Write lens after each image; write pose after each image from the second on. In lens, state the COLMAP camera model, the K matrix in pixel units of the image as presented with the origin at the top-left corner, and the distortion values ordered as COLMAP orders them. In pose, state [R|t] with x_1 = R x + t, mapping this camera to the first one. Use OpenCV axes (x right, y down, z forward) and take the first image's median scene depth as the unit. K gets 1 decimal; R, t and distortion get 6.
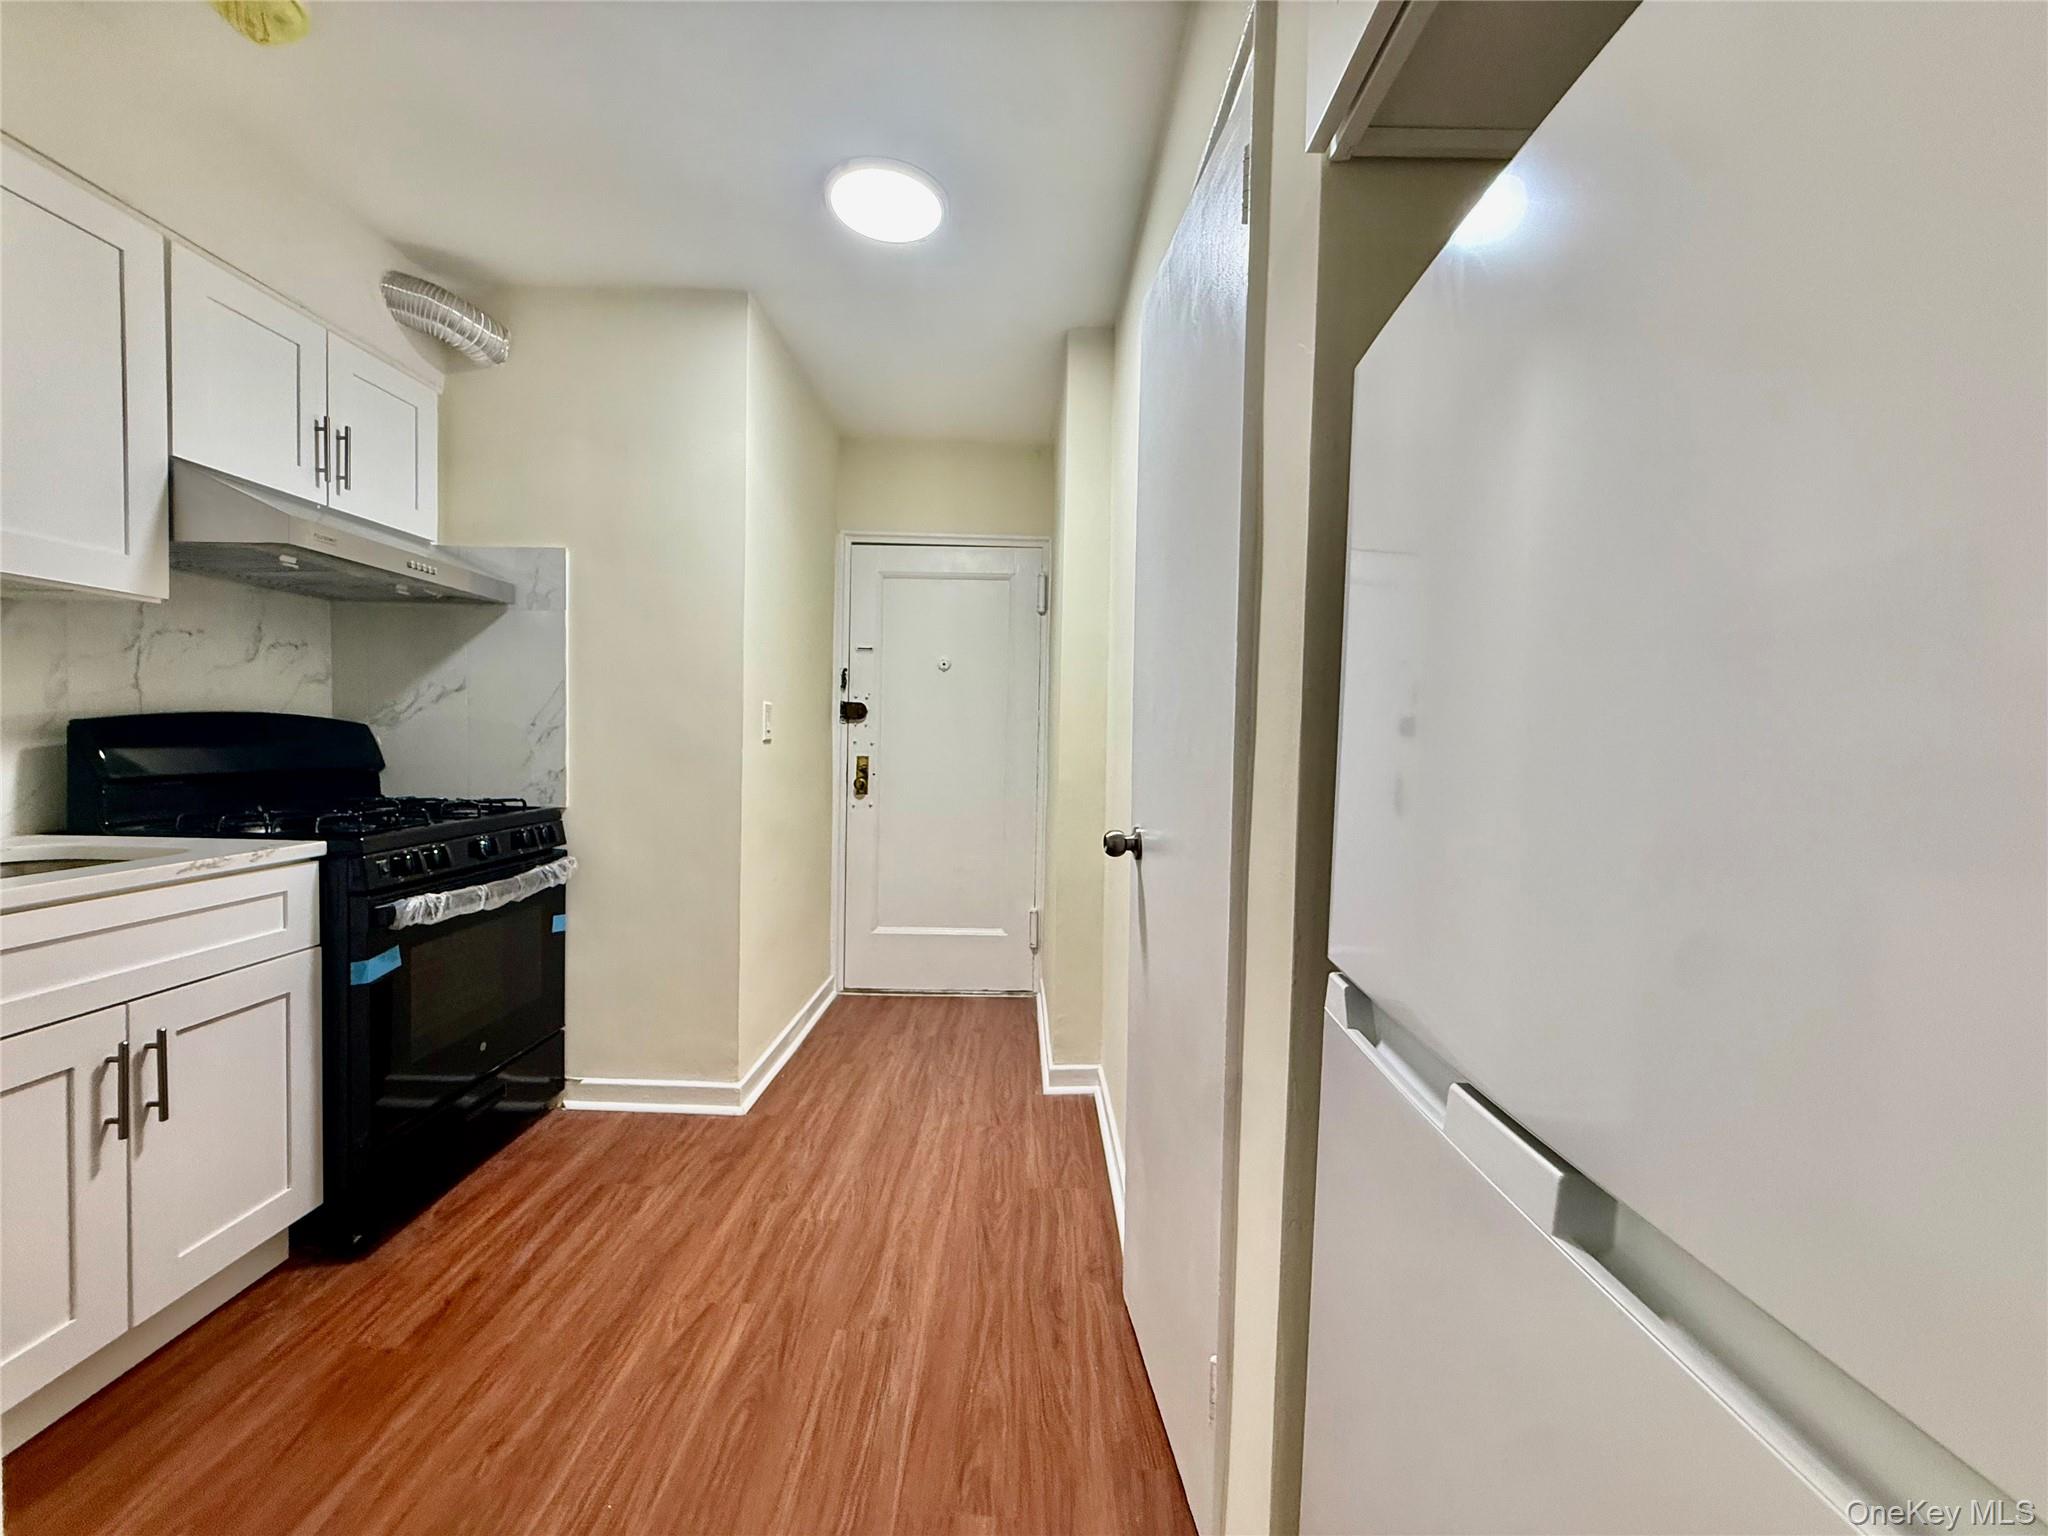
lens RADIAL K [[823.1, 0, 1020.3], [0, 823.1, 766.5], [0, 0, 1]] dist [-0.000157, 0.000425]
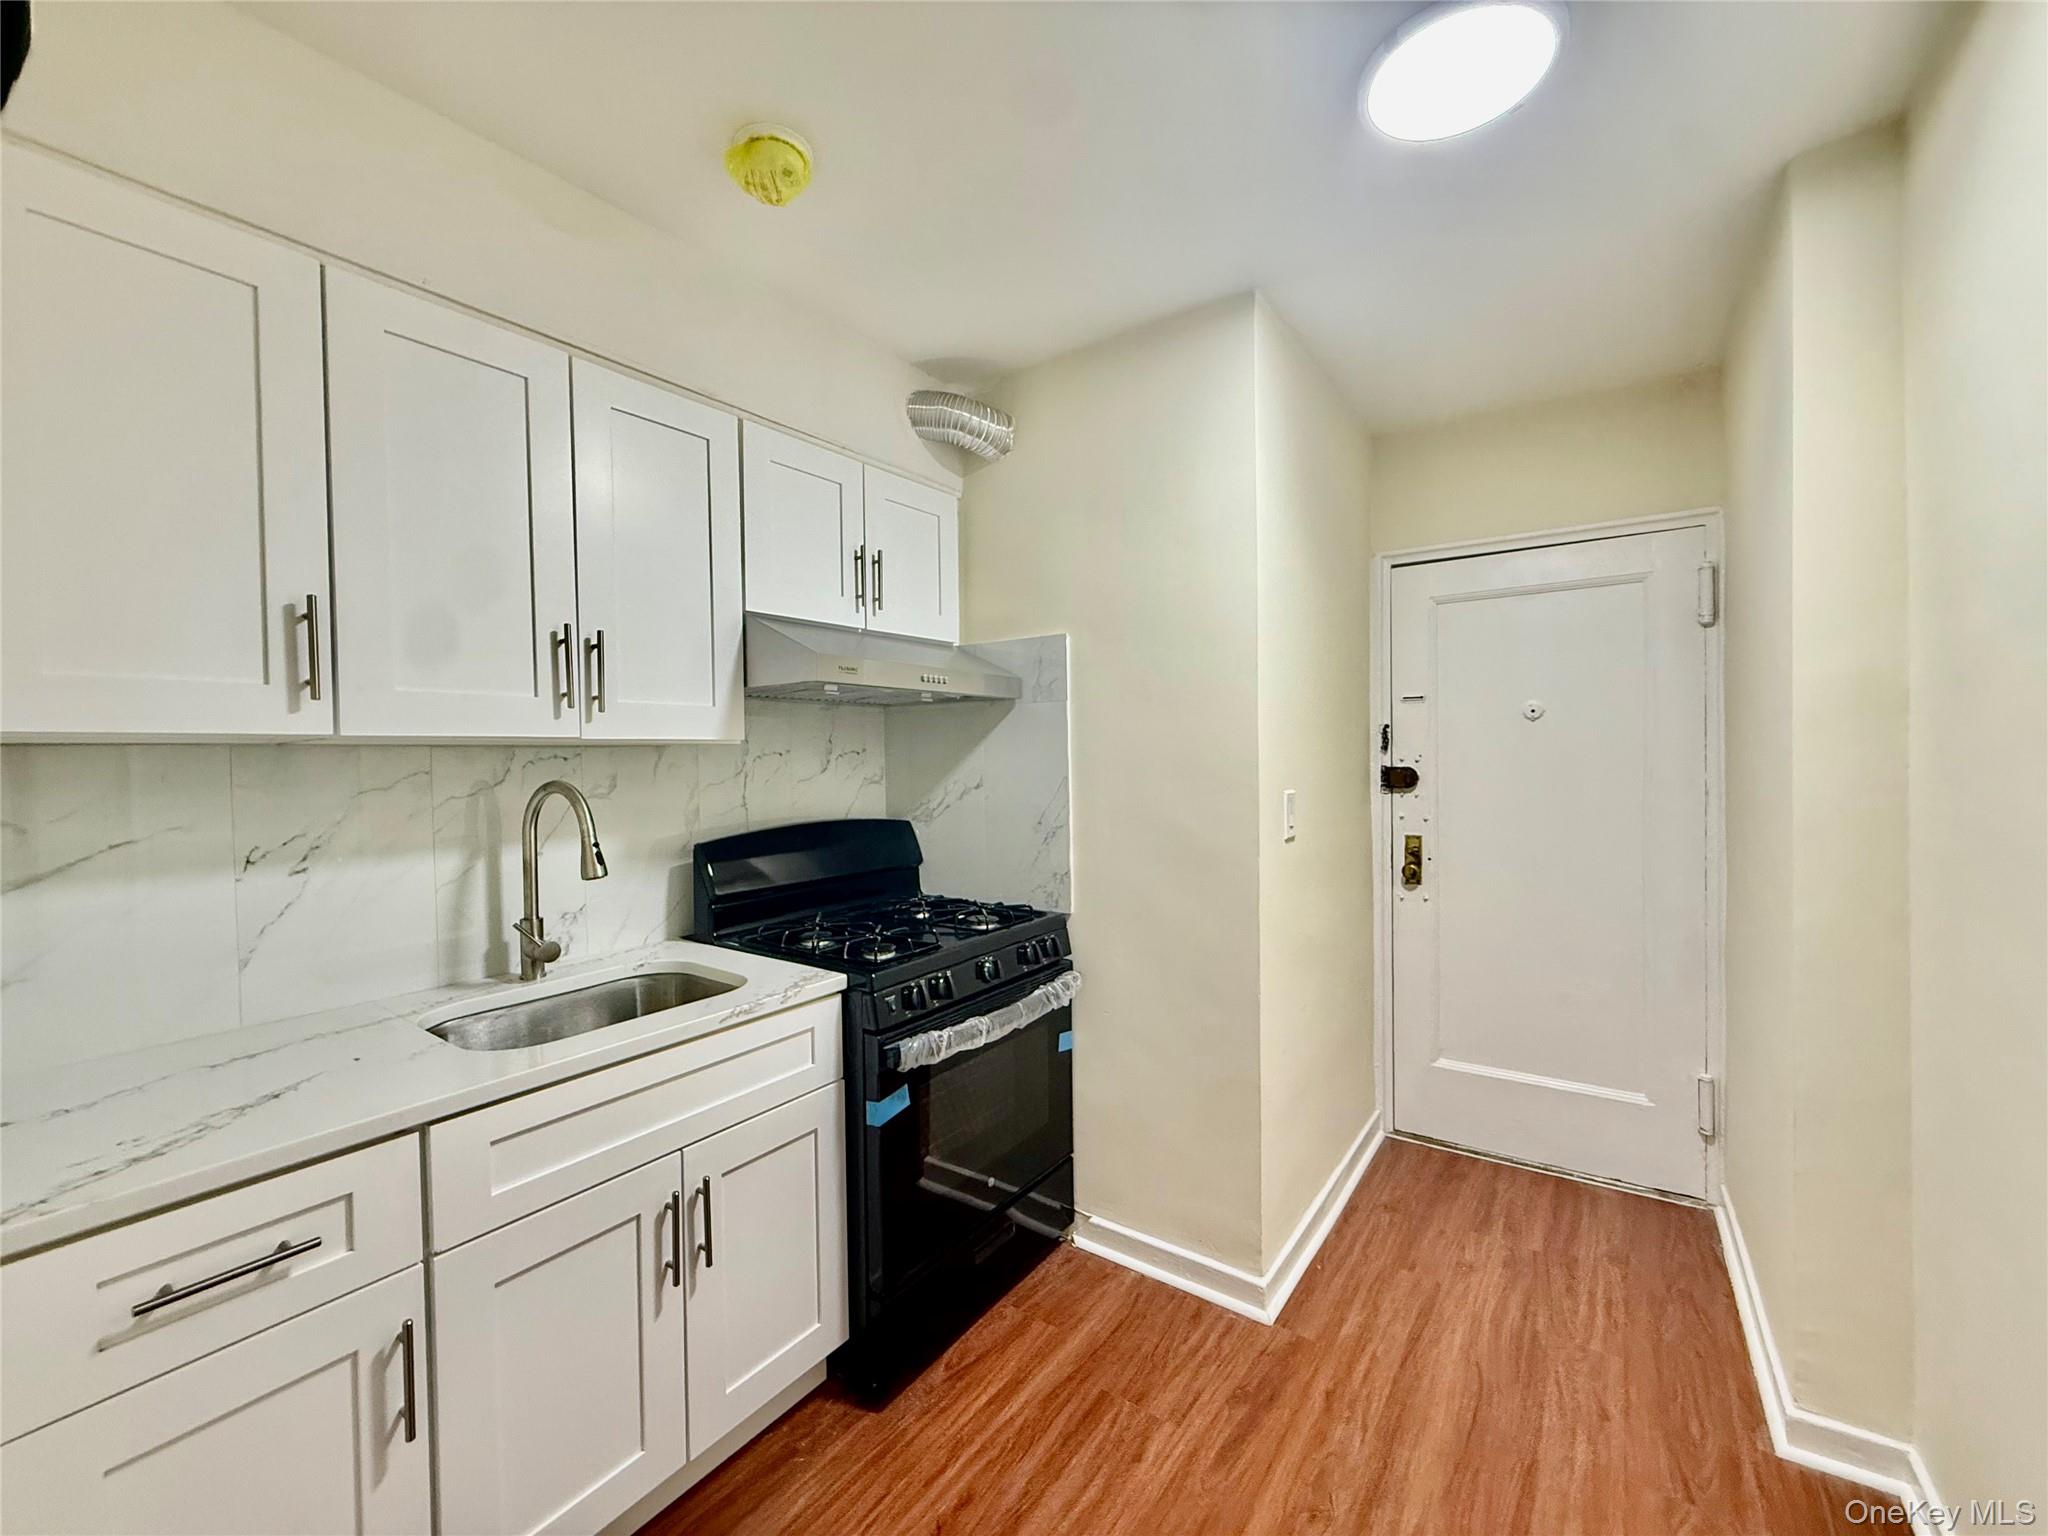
lens RADIAL K [[823.1, 0, 1013.0], [0, 823.1, 766.2], [0, 0, 1]] dist [-0.000157, 0.000425]
pose [[0.813239, -0.024515, -0.581413, -0.068350], [0.012545, 0.999619, -0.024602, -0.096945], [0.581794, 0.012713, 0.813237, 0.220164]]
